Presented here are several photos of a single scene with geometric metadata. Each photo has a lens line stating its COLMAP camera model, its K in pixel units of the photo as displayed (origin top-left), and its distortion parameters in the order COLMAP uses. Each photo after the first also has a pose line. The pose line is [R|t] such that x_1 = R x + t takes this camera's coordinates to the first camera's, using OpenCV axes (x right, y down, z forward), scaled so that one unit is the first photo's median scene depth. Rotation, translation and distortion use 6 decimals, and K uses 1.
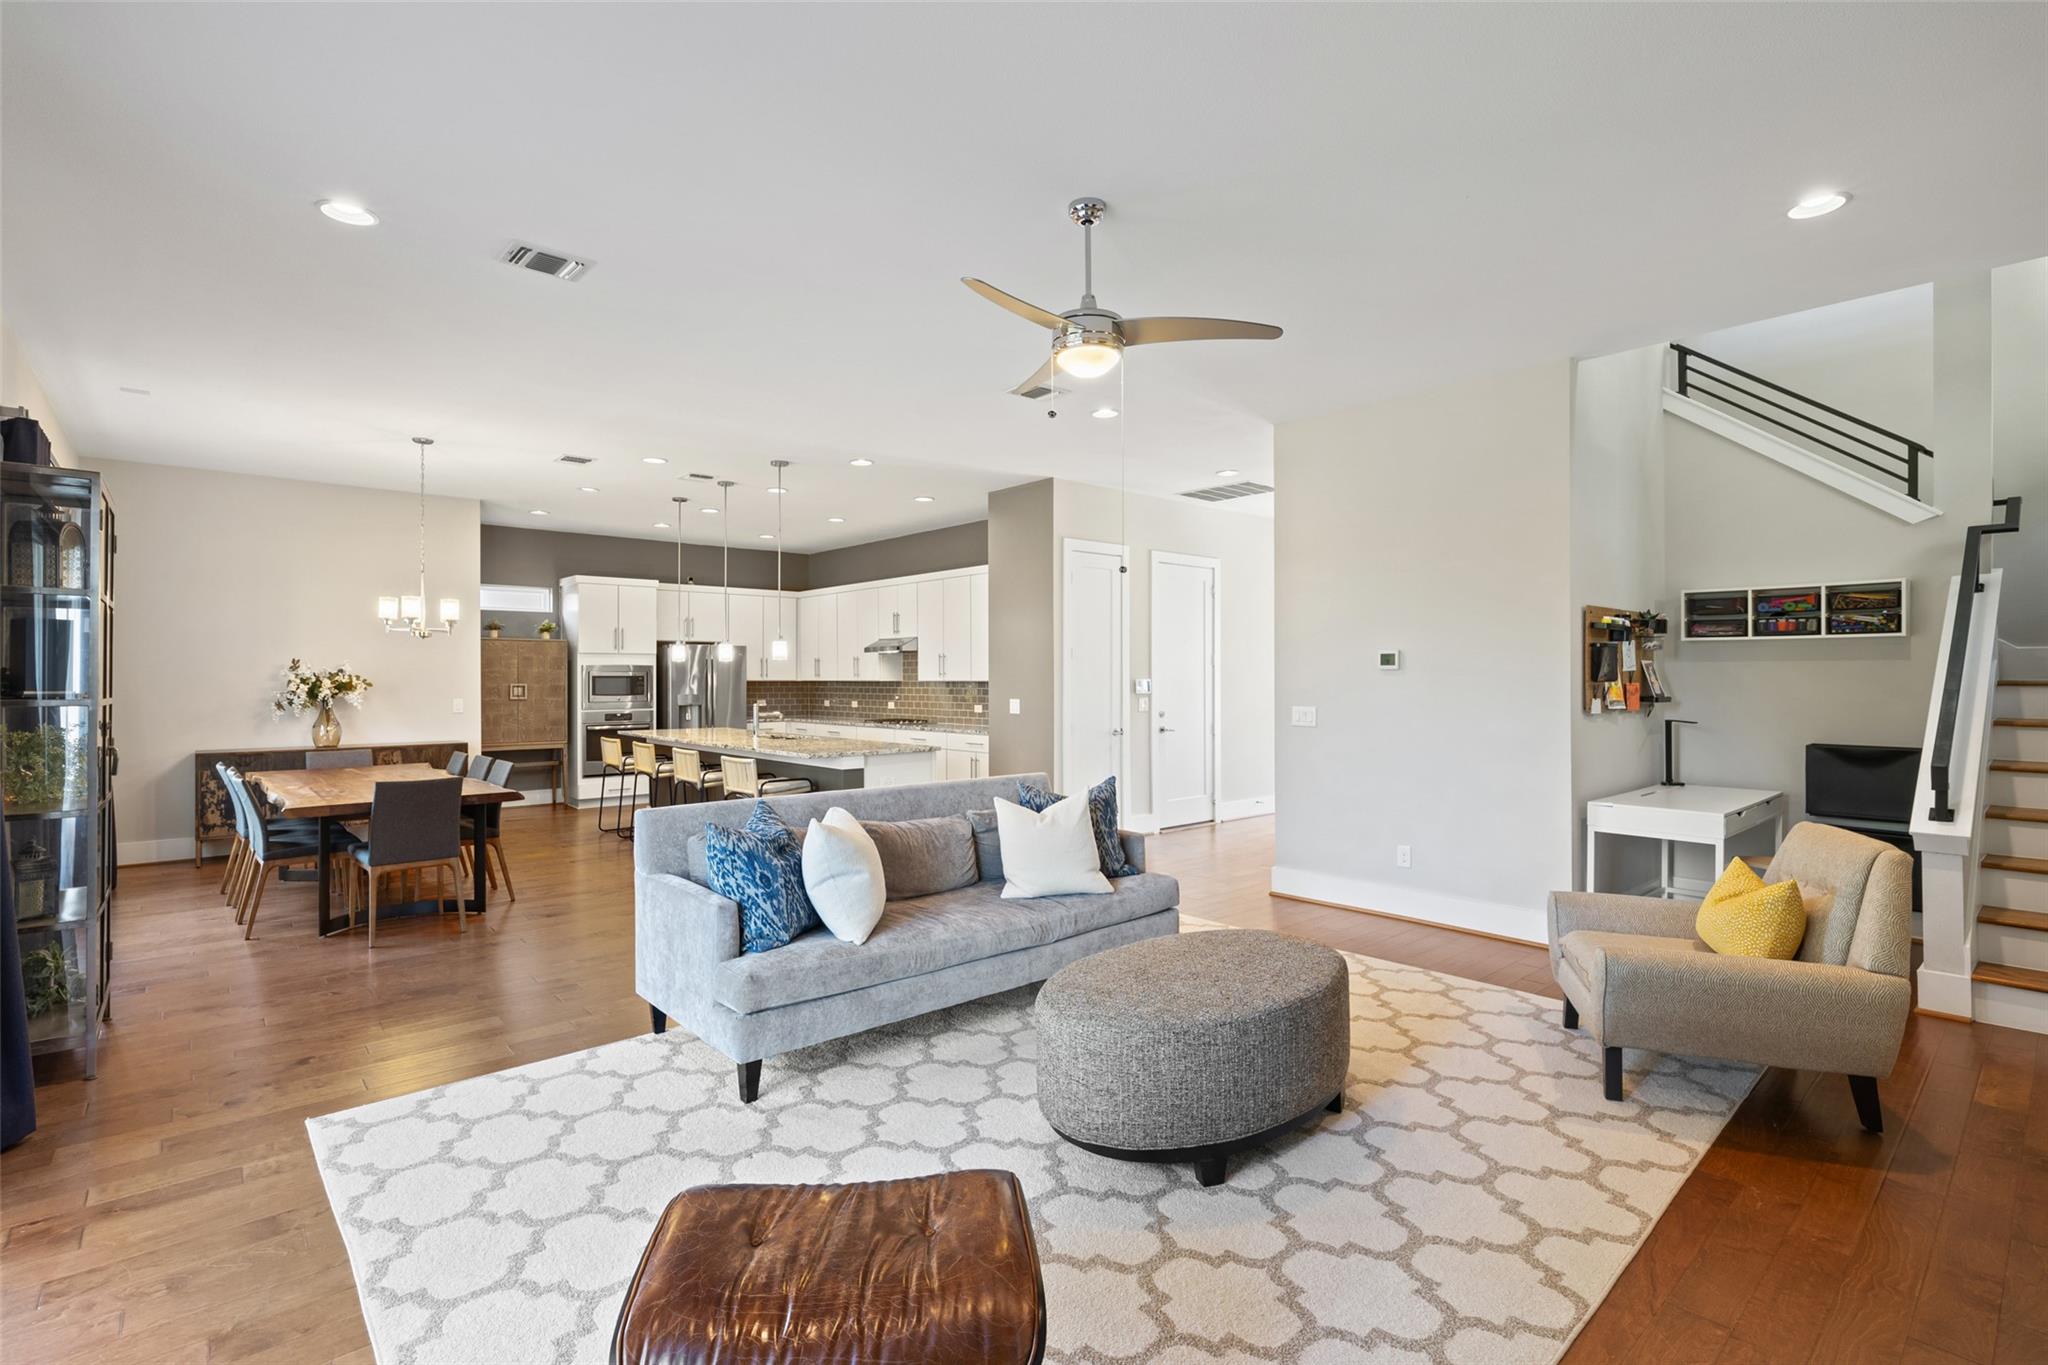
lens RADIAL K [[1006.7, 0, 1002.9], [0, 1006.7, 676.7], [0, 0, 1]] dist [0.000770, 0.000986]
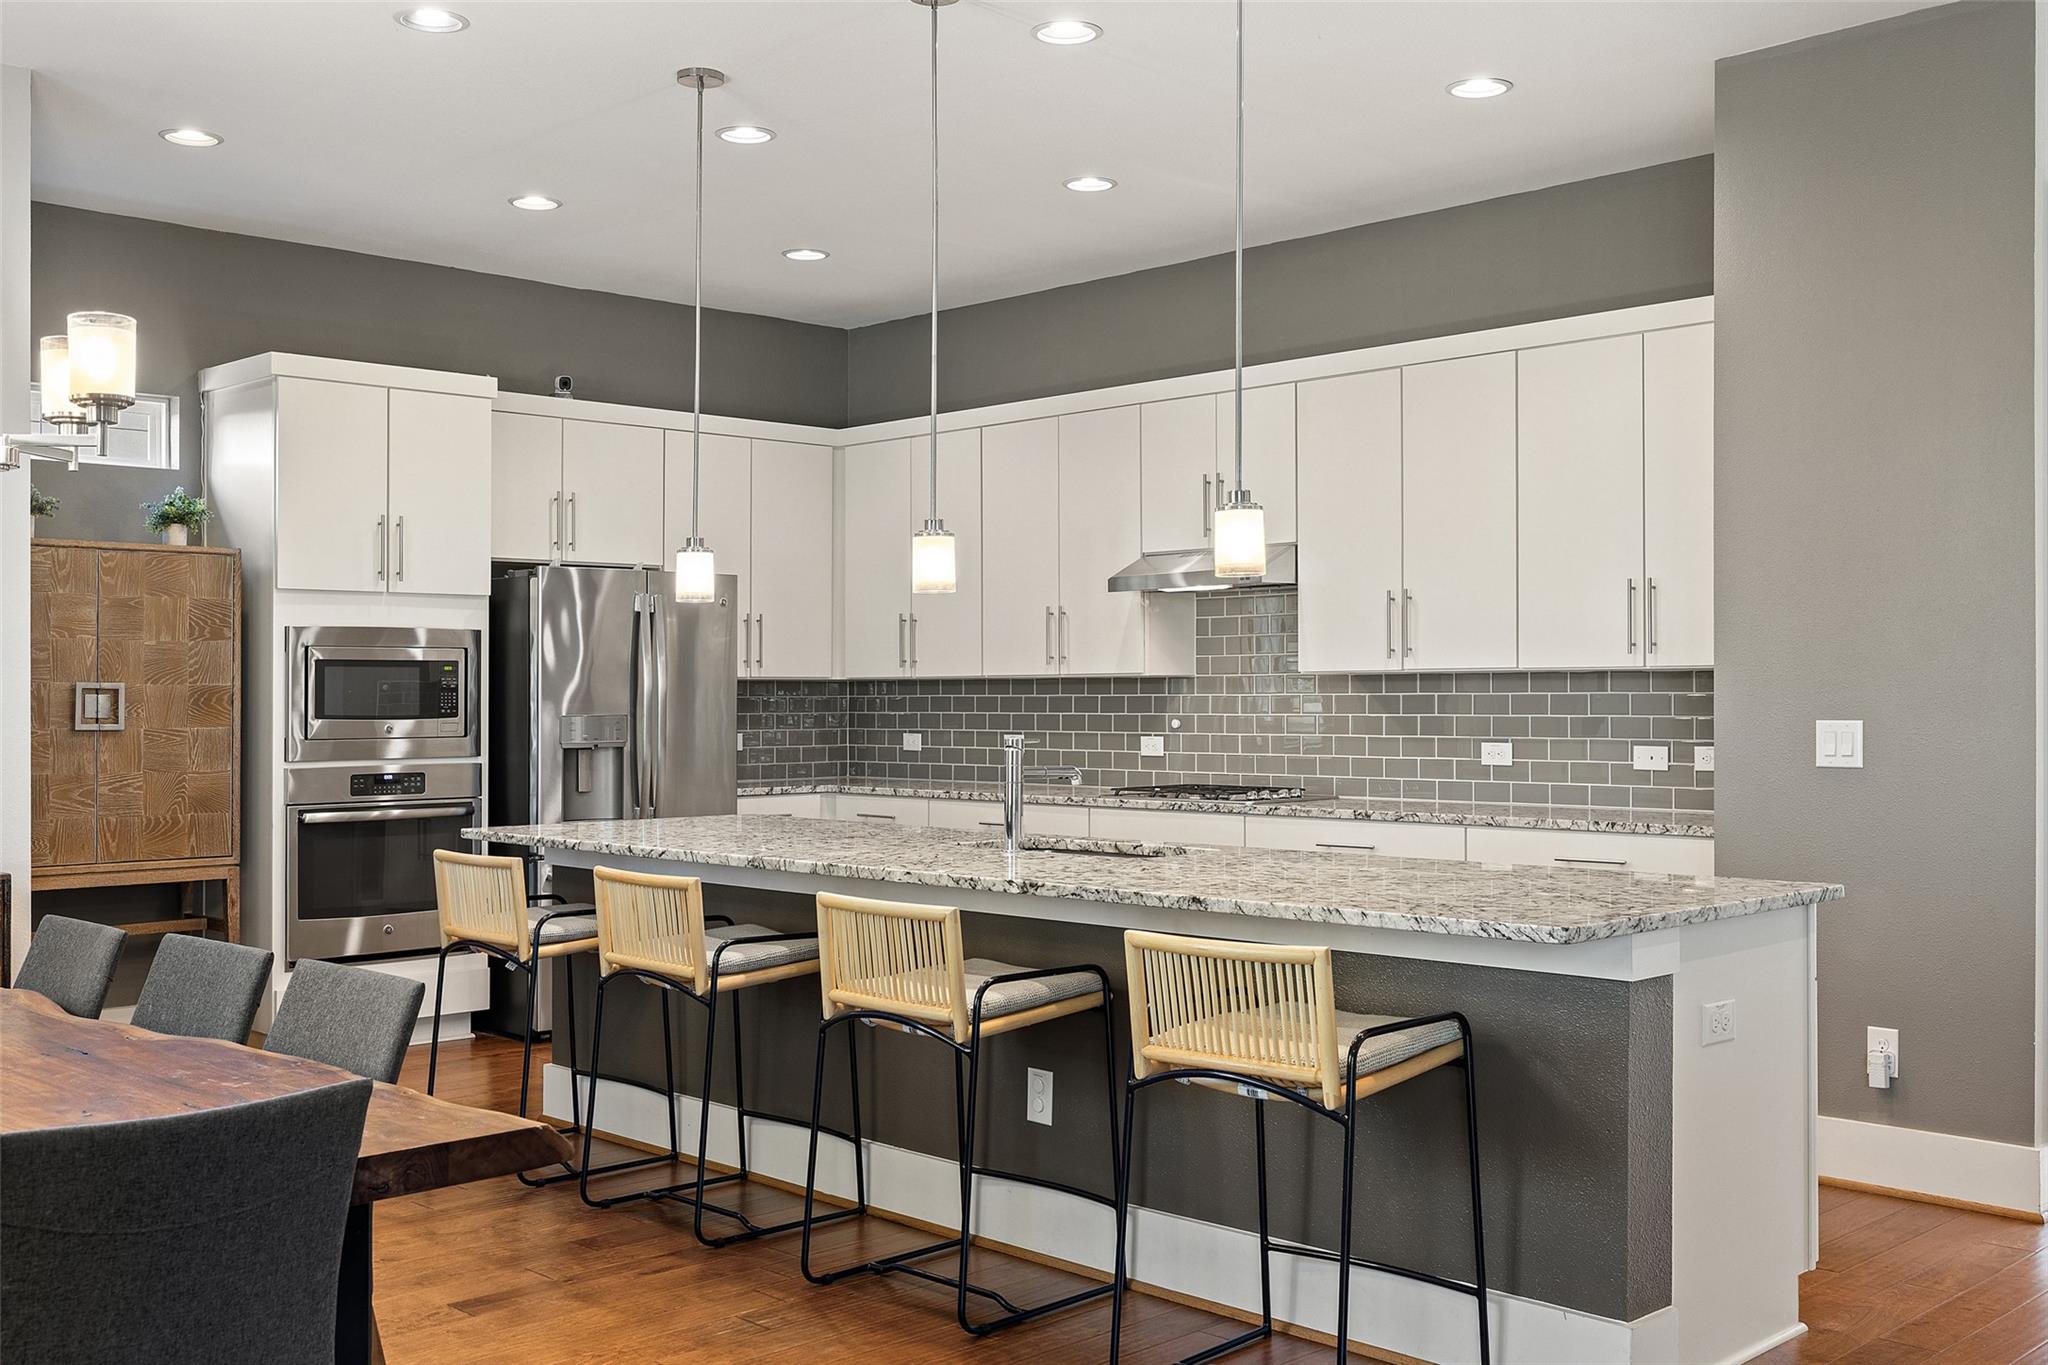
lens RADIAL K [[2062.4, 0, 1002.8], [0, 2062.4, 679.7], [0, 0, 1]] dist [0.024746, 0.000000]
pose [[0.996802, -0.000791, 0.079902, -0.236070], [0.001134, 0.999990, -0.004260, 0.008897], [-0.079898, 0.004337, 0.996794, 0.303857]]
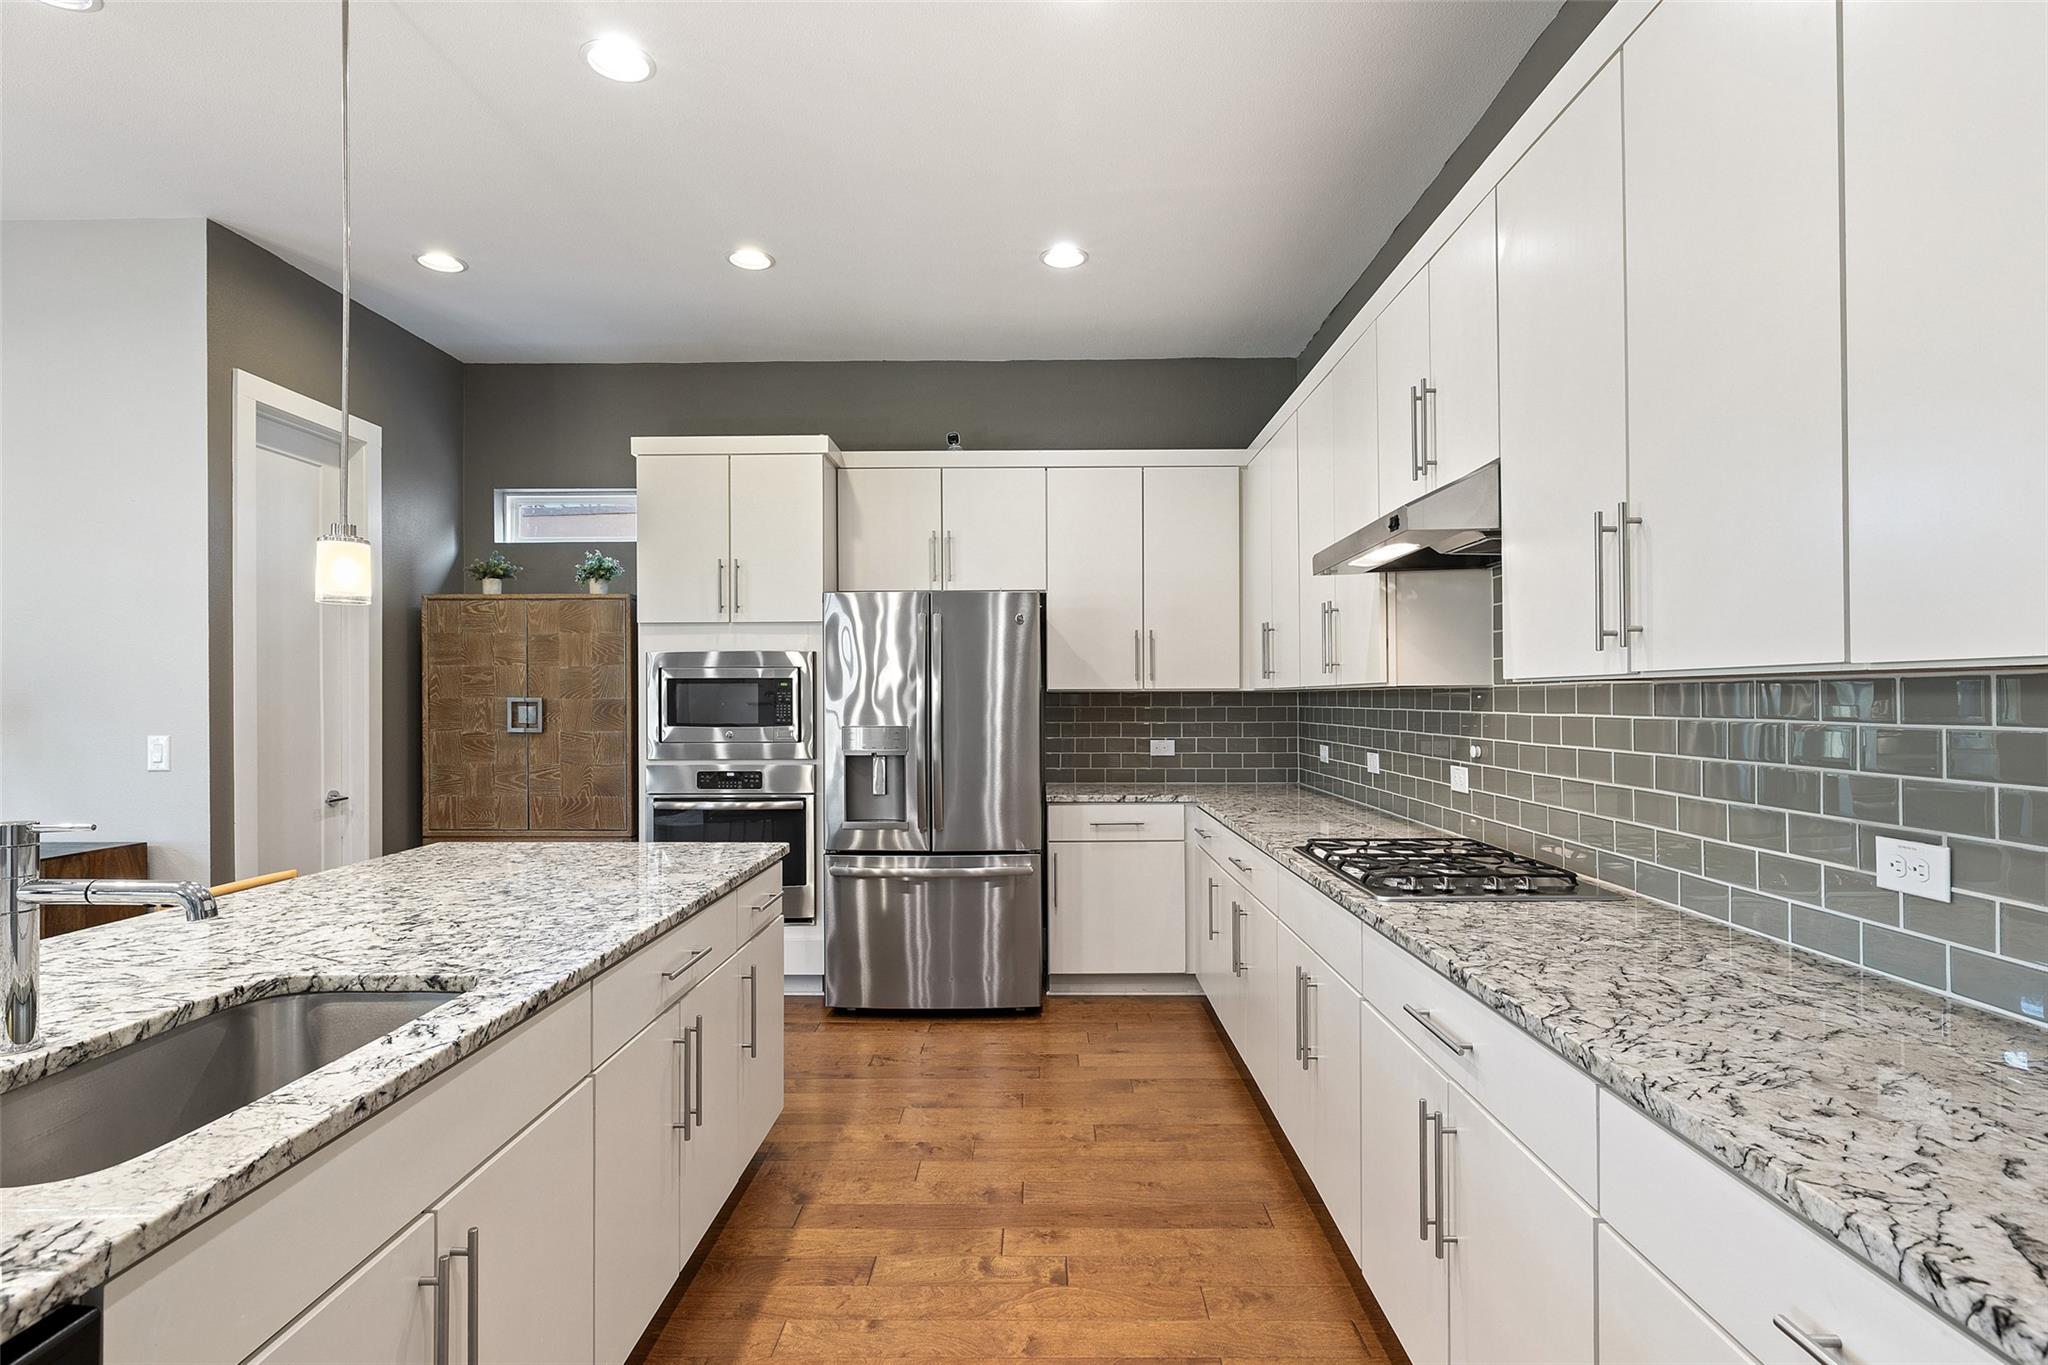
lens RADIAL K [[1006.7, 0, 1039.9], [0, 1006.7, 694.3], [0, 0, 1]] dist [0.000770, 0.000986]
pose [[0.766804, -0.002435, -0.641876, -0.026259], [0.003332, 0.999994, 0.000187, 0.006022], [0.641872, -0.002282, 0.766808, 0.774690]]
